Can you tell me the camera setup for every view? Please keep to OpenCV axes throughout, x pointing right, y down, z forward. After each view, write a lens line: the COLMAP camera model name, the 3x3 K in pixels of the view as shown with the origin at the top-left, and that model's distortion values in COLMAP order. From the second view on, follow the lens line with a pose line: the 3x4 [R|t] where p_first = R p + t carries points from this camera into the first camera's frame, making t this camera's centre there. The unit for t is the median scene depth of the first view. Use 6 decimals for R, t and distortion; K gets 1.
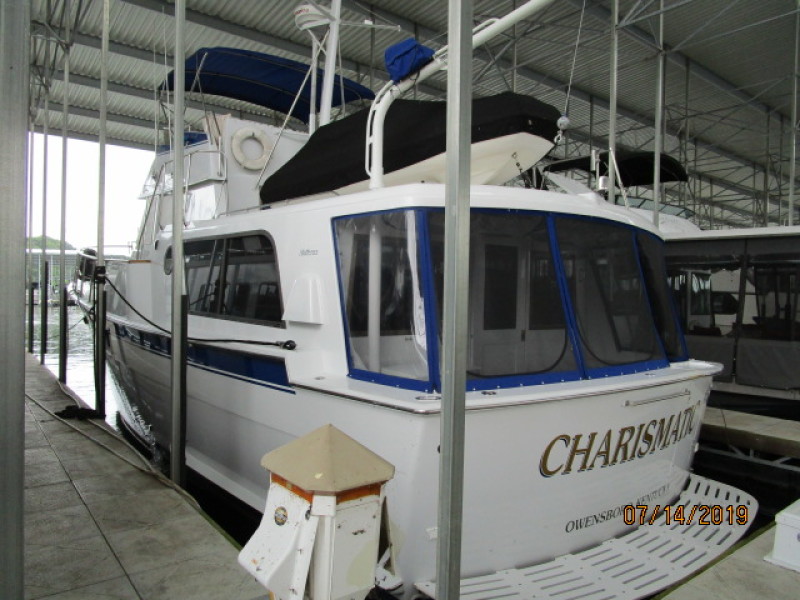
lens RADIAL K [[564.9, 0, 400.0], [0, 564.9, 300.0], [0, 0, 1]] dist [0.001291, 0.004332]
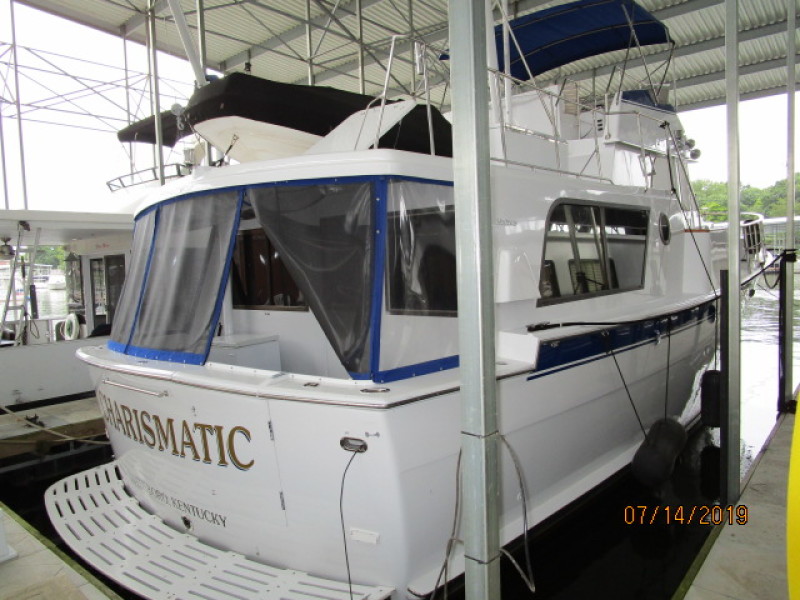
lens RADIAL K [[564.9, 0, 400.0], [0, 564.9, 300.0], [0, 0, 1]] dist [0.001291, 0.004332]
pose [[0.188154, 0.030035, -0.981680, 0.727353], [0.028522, 0.998944, 0.036030, 0.004535], [0.981725, -0.034779, 0.187099, 0.630973]]
